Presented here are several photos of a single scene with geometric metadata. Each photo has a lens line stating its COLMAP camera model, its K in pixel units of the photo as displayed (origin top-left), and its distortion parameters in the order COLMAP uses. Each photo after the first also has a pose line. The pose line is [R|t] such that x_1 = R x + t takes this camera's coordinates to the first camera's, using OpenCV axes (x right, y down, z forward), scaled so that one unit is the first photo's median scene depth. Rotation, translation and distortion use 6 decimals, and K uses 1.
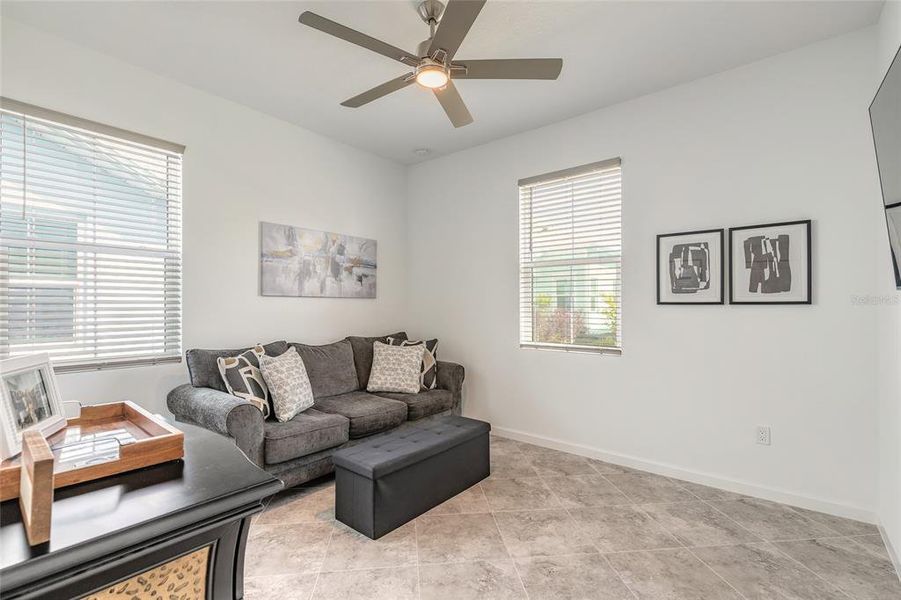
lens RADIAL K [[403.0, 0, 449.0], [0, 403.0, 302.4], [0, 0, 1]] dist [0.007668, -0.001105]
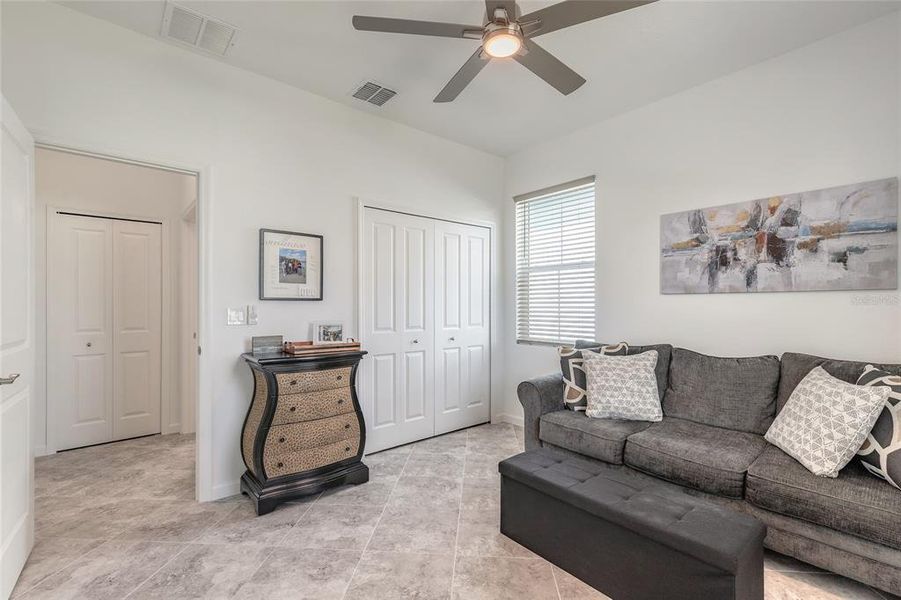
lens RADIAL K [[403.0, 0, 449.2], [0, 403.0, 303.5], [0, 0, 1]] dist [0.007668, -0.001105]
pose [[-0.175909, -0.007398, -0.984379, 0.495358], [0.008781, 0.999920, -0.009084, 0.008499], [0.984367, -0.010242, -0.175830, 0.612214]]
